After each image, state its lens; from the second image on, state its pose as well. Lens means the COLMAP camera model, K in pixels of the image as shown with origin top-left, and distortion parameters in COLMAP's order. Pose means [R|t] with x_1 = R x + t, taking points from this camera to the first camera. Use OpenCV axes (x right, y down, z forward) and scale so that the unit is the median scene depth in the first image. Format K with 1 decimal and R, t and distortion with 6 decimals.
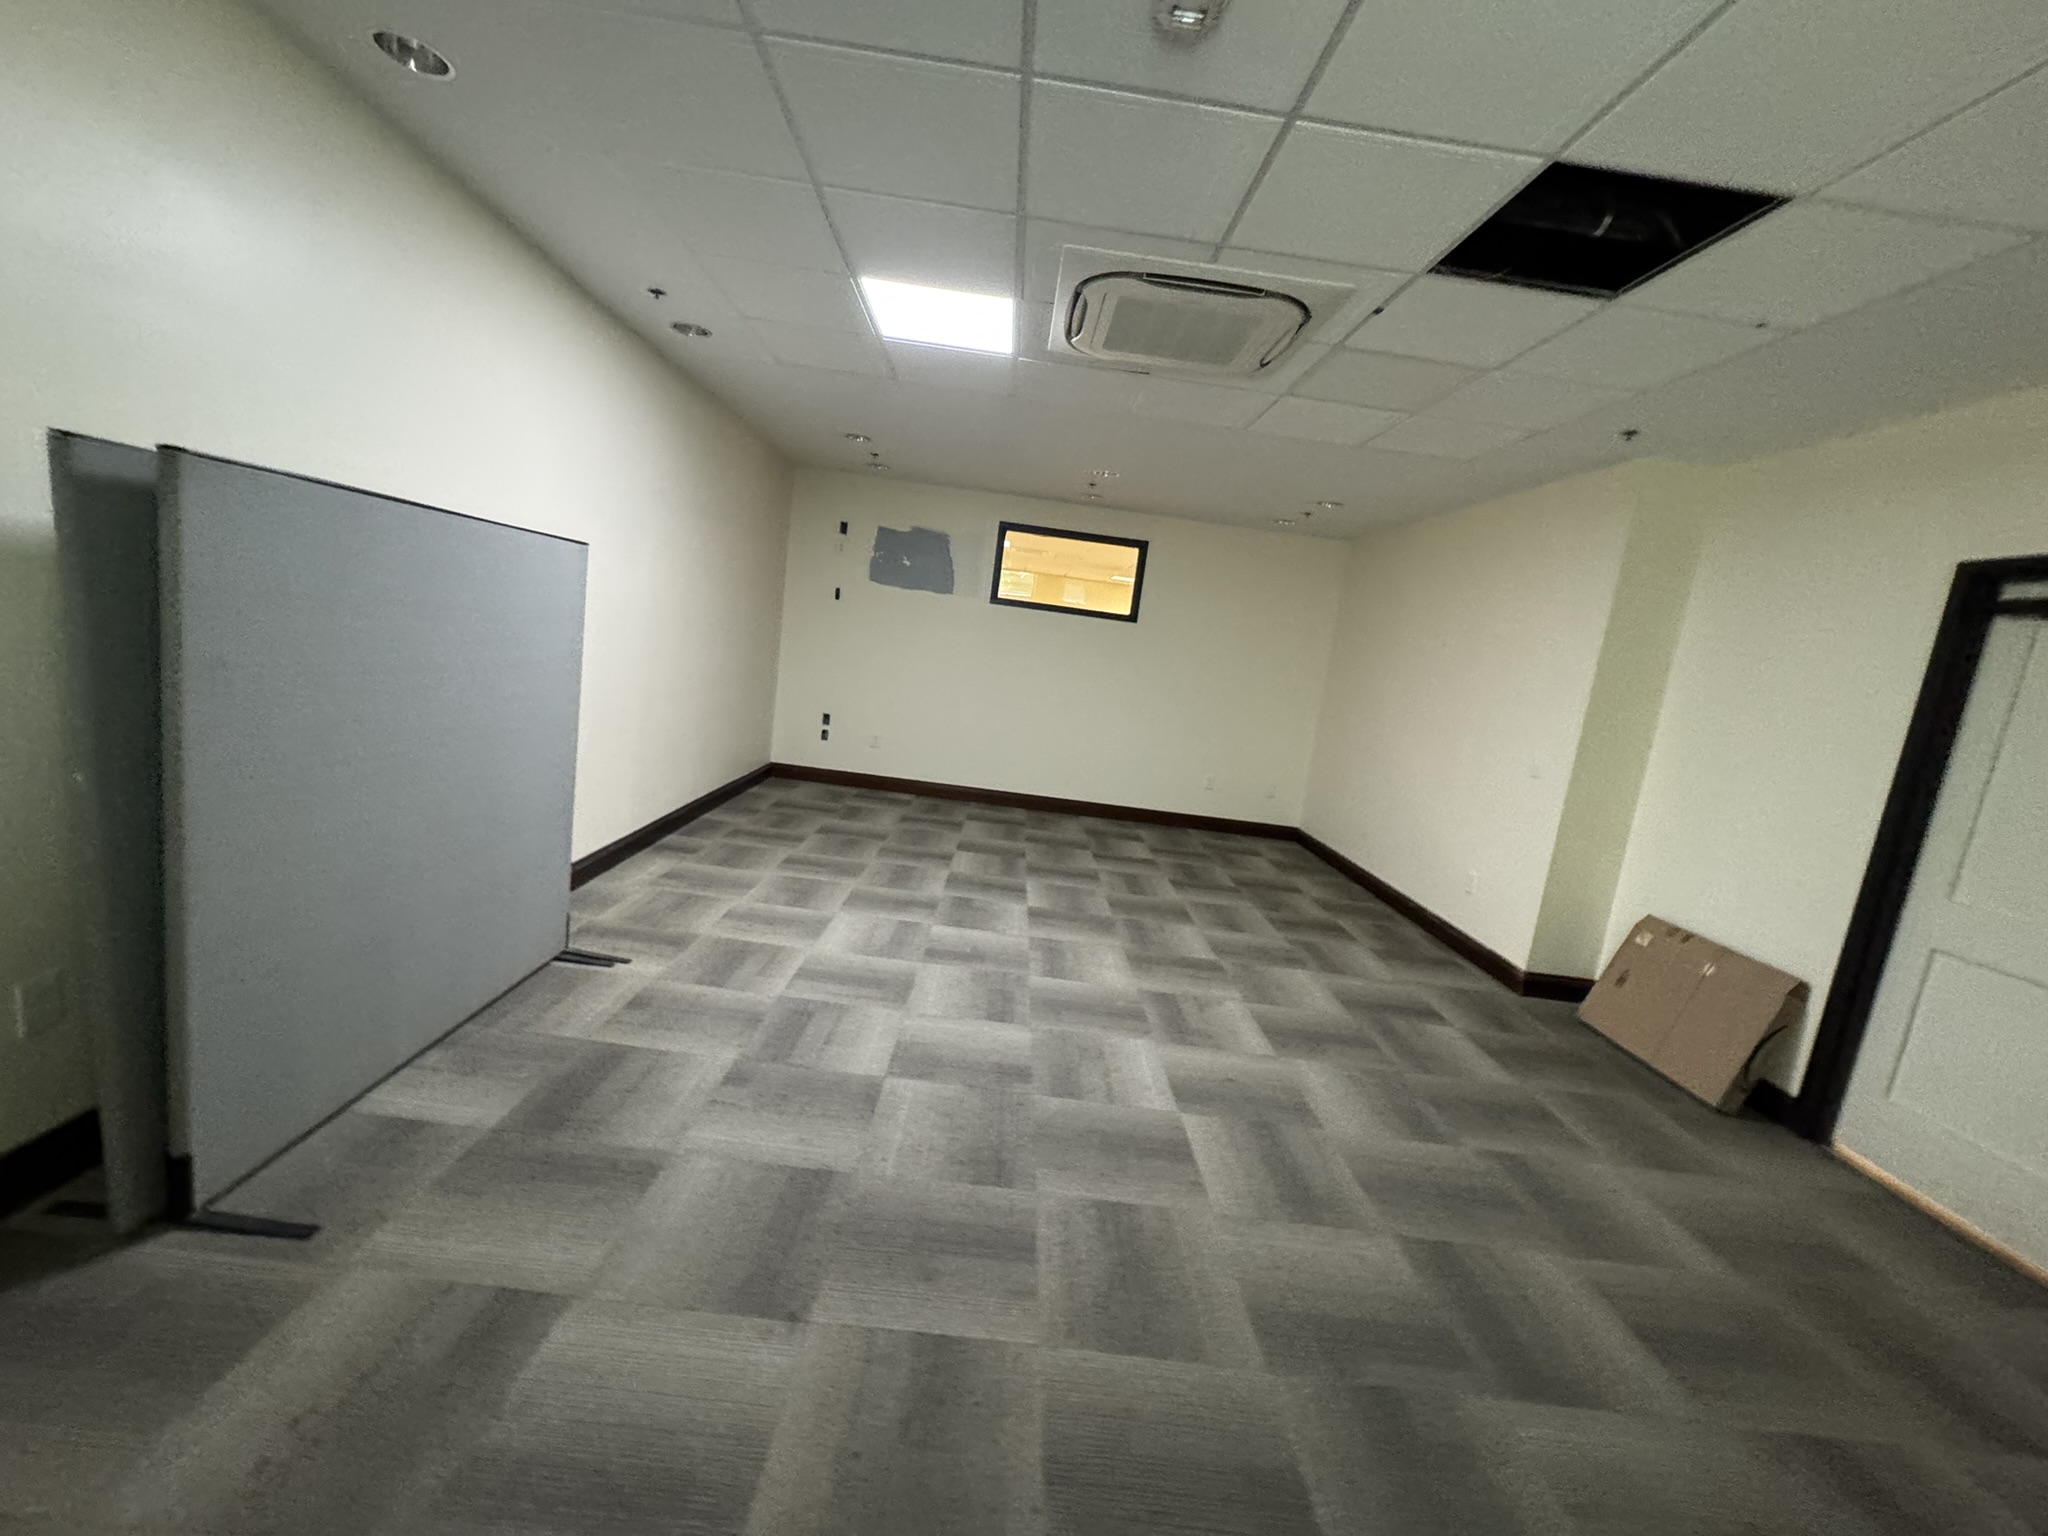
lens RADIAL K [[813.4, 0, 1016.7], [0, 813.4, 763.7], [0, 0, 1]] dist [0.000888, 0.000370]
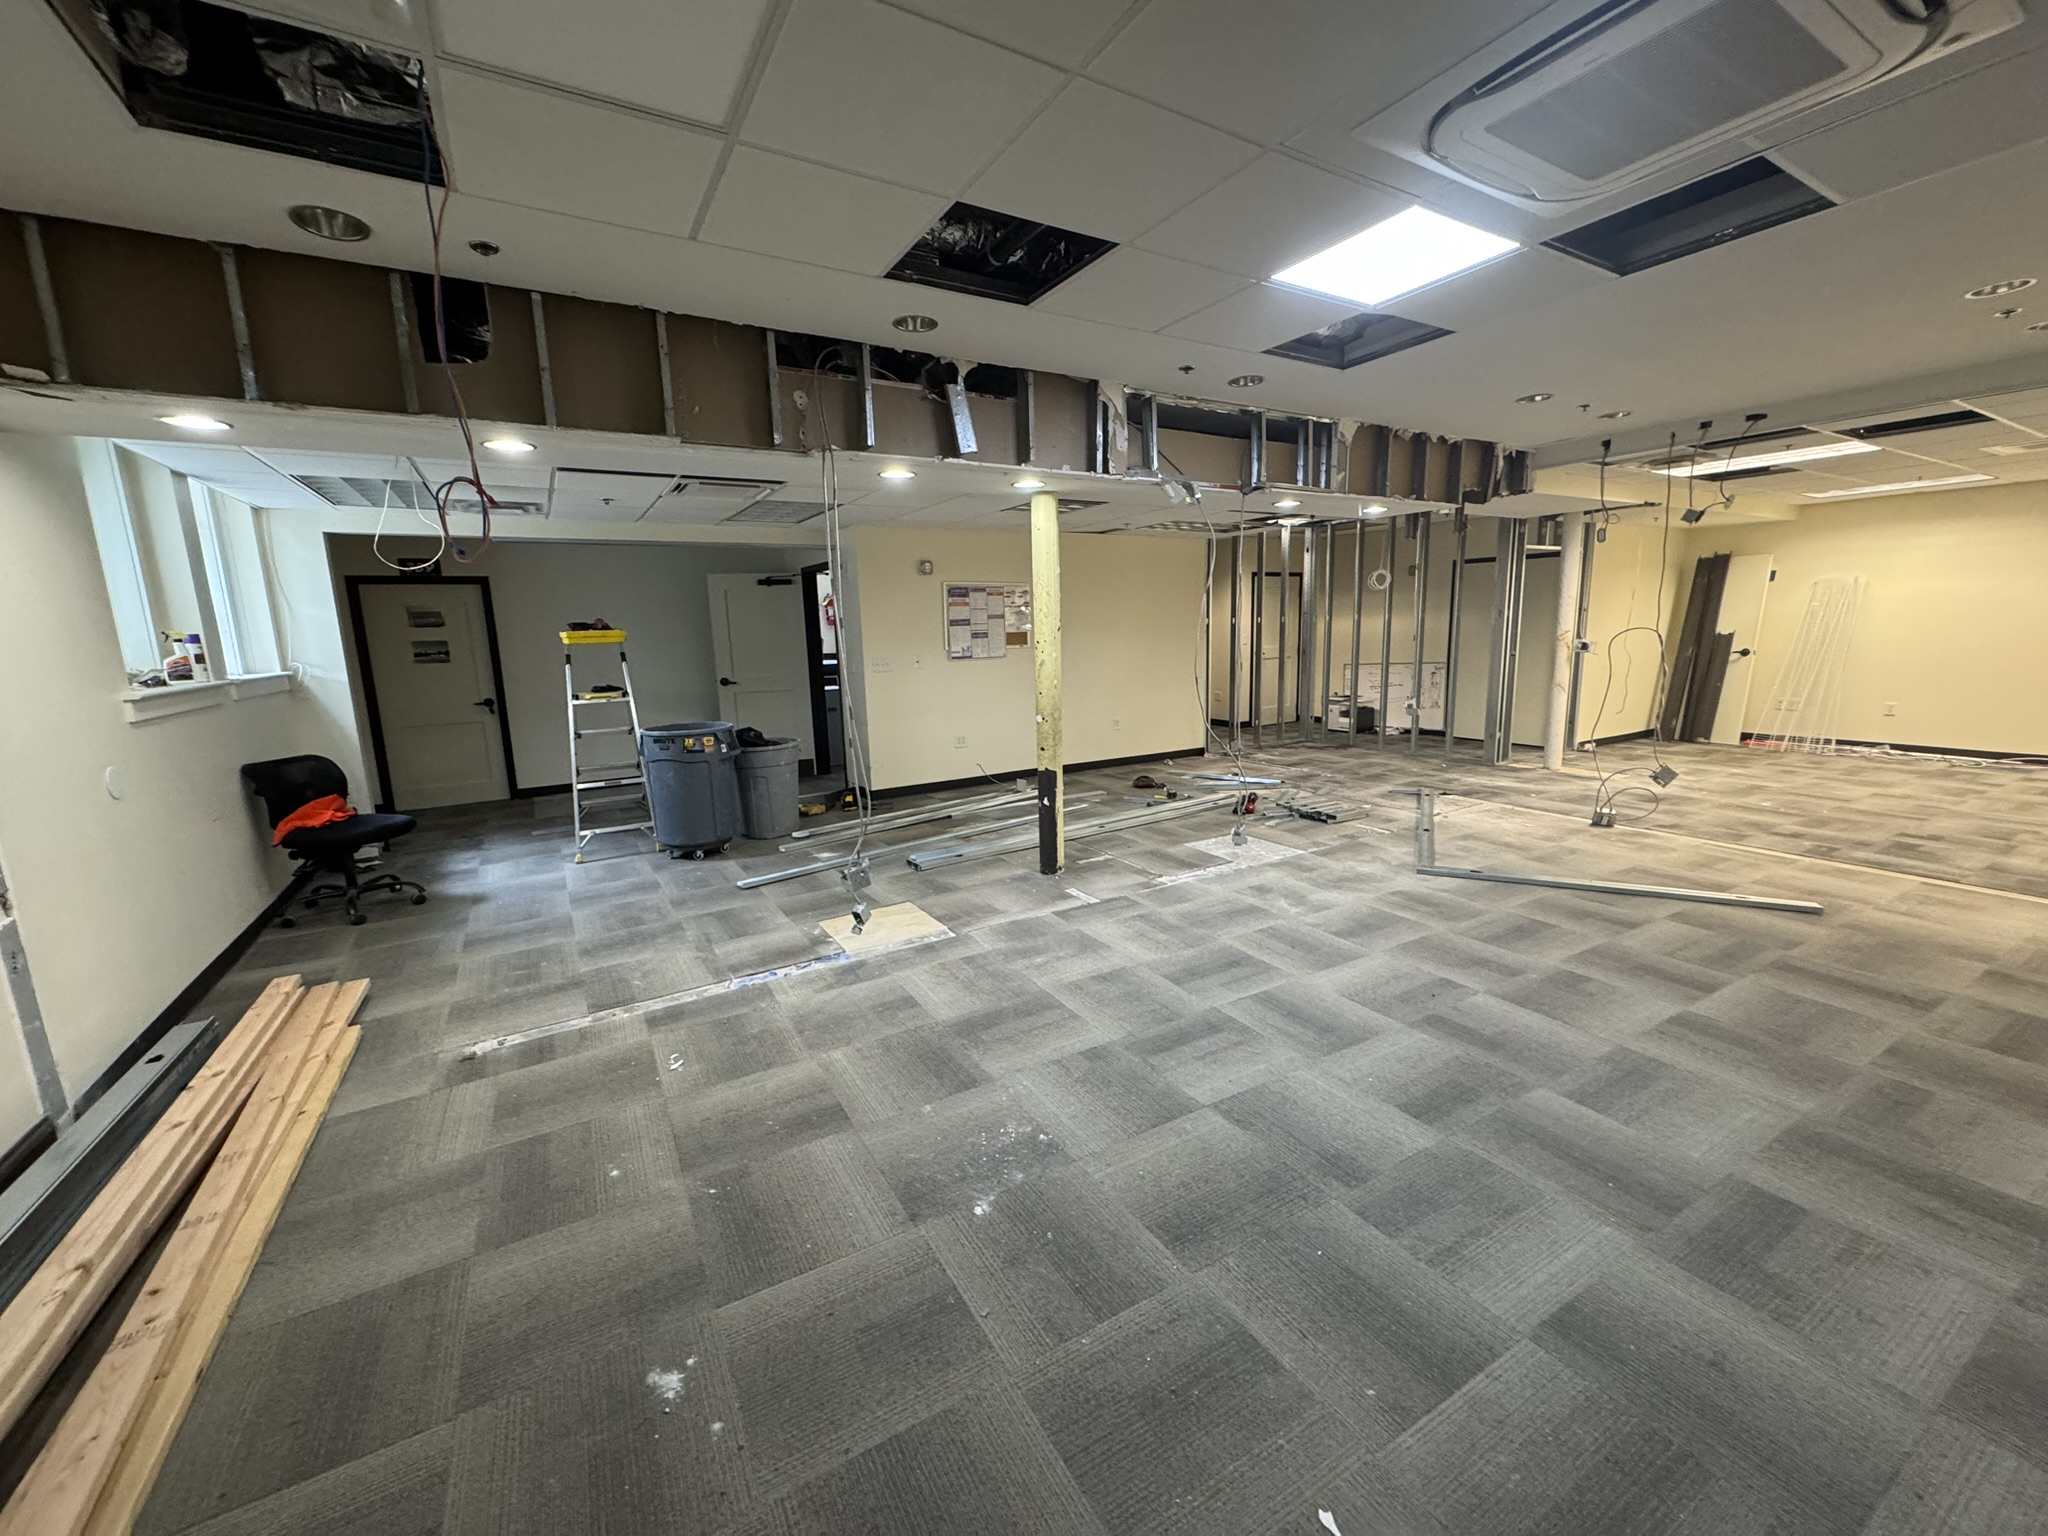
lens RADIAL K [[813.4, 0, 1029.1], [0, 813.4, 765.6], [0, 0, 1]] dist [0.000888, 0.000370]
pose [[0.489913, 0.004419, -0.871760, 0.451922], [-0.035228, 0.999271, -0.014732, 0.004098], [0.871059, 0.037928, 0.489712, 0.267059]]
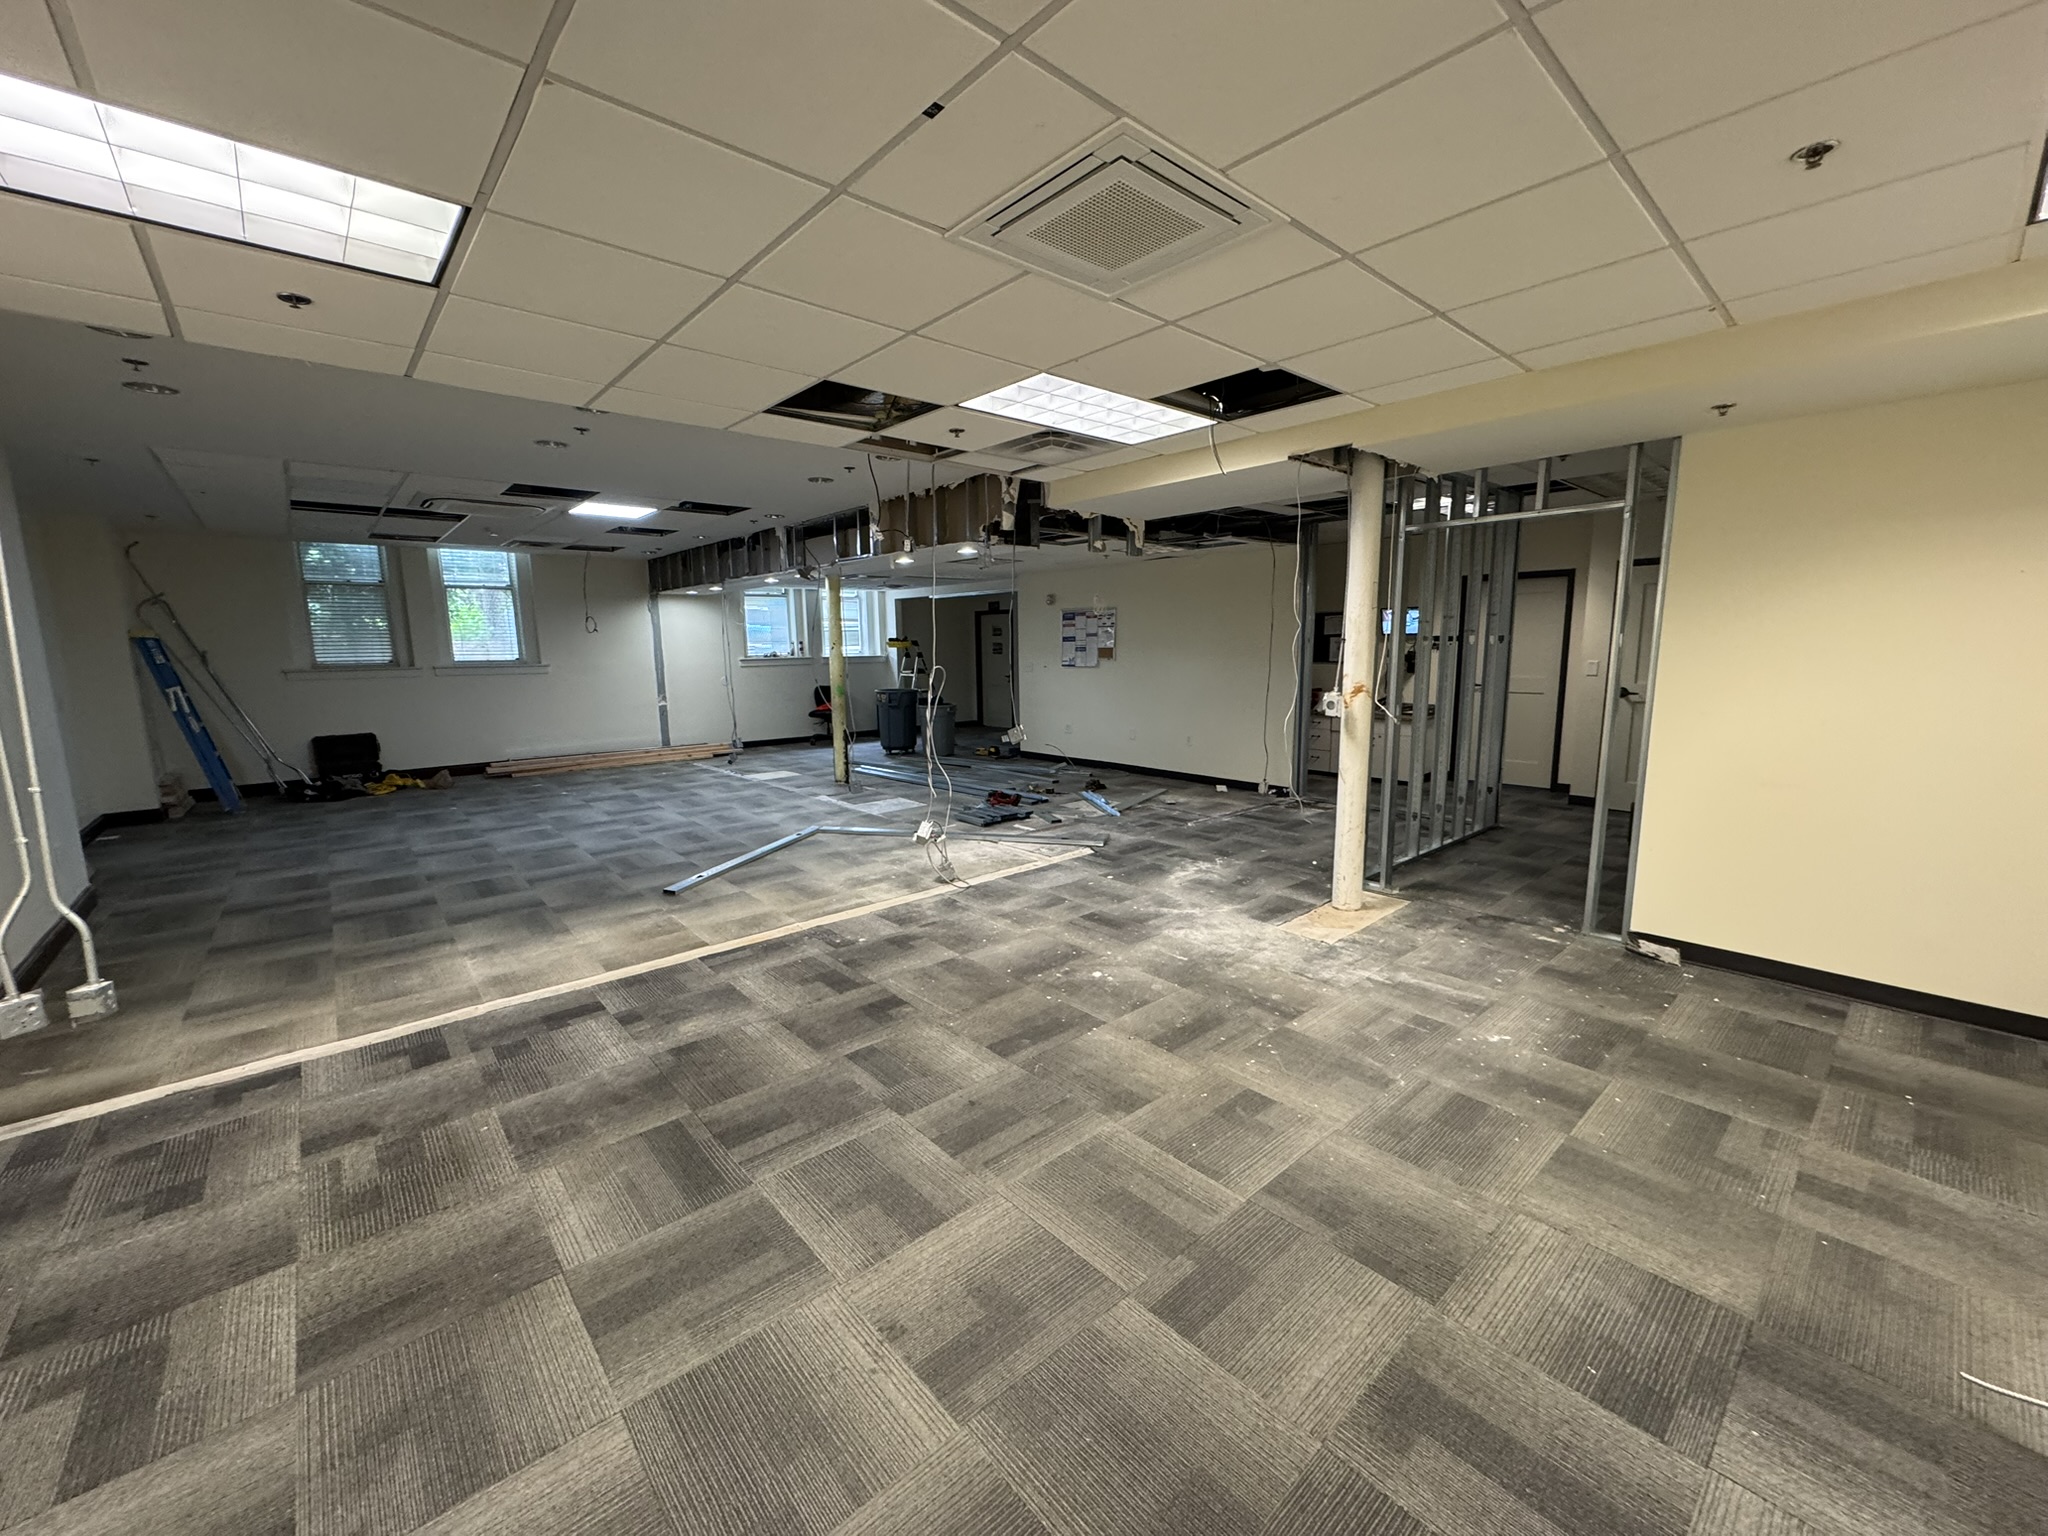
lens RADIAL K [[813.4, 0, 1020.5], [0, 813.4, 774.6], [0, 0, 1]] dist [0.000888, 0.000370]
pose [[-0.754876, -0.016314, -0.655665, 0.475048], [-0.180674, 0.966184, 0.183972, -0.435110], [0.630492, 0.257337, -0.732296, 3.255411]]
